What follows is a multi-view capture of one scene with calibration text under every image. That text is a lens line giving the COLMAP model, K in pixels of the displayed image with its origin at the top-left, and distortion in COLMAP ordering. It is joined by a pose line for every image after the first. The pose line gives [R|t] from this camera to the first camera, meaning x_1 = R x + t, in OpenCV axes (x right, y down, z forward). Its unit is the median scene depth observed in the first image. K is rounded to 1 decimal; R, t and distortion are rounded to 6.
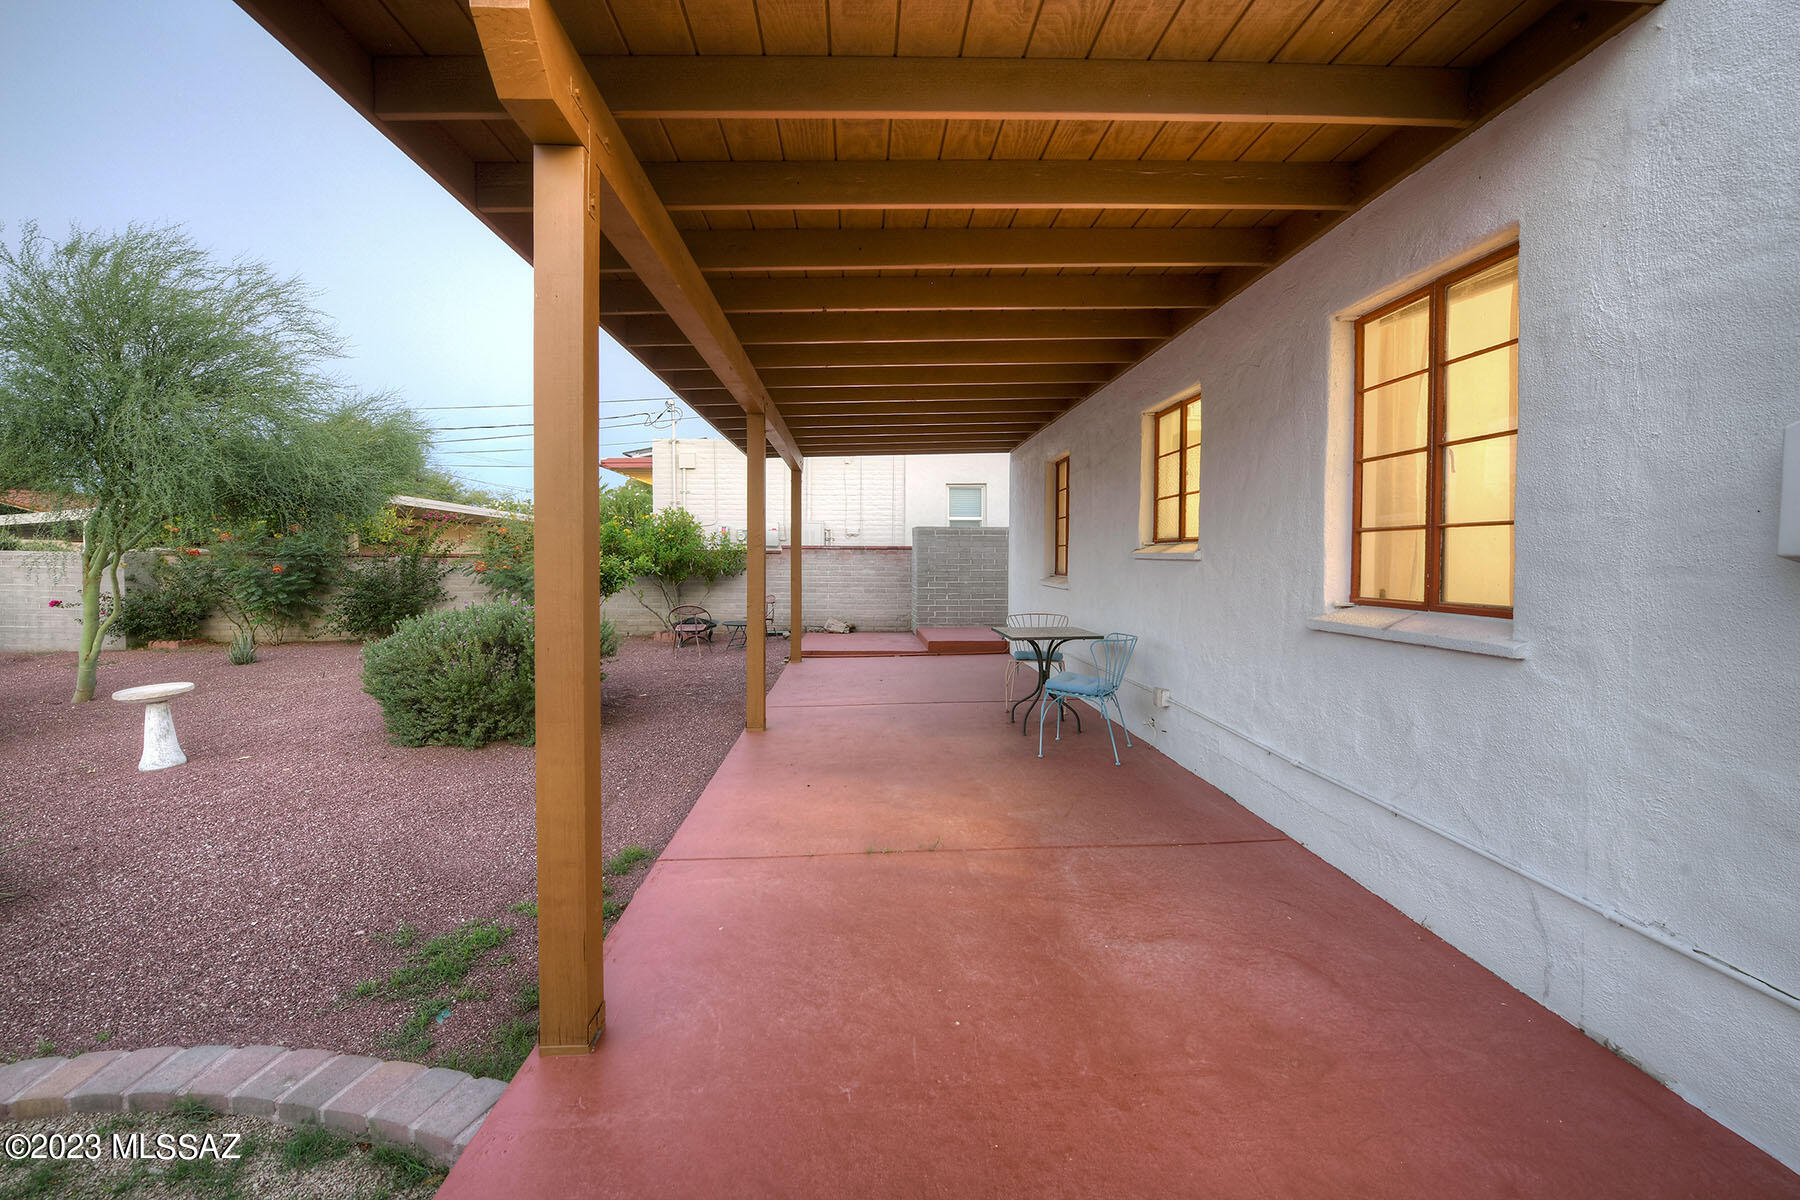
lens RADIAL K [[752.0, 0, 911.2], [0, 752.0, 561.1], [0, 0, 1]] dist [-0.002669, -0.004563]
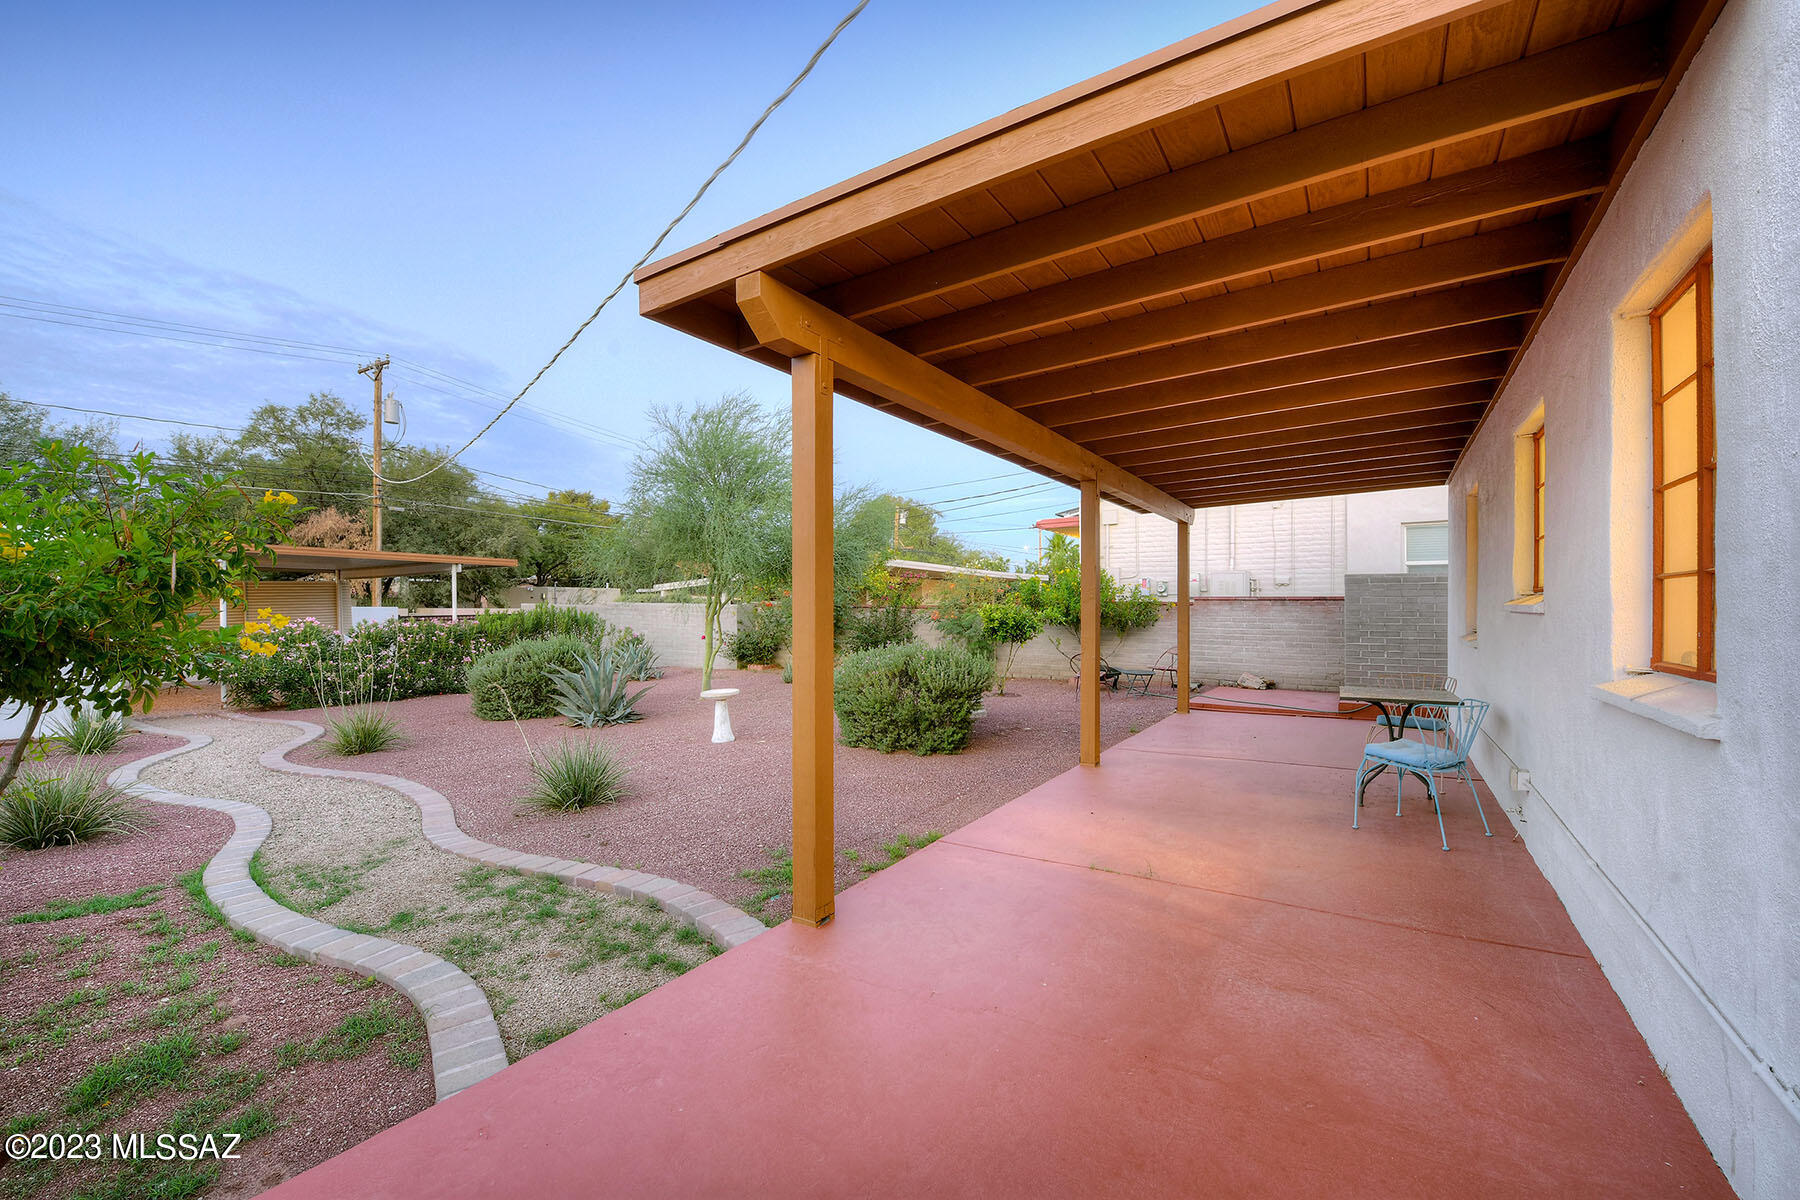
lens RADIAL K [[749.7, 0, 900.0], [0, 749.7, 600.0], [0, 0, 1]] dist [-0.001449, -0.000302]
pose [[0.806592, -0.005294, -0.591085, 0.180601], [-0.004267, 0.999882, -0.014777, -0.000727], [0.591093, 0.014441, 0.806474, -0.045987]]
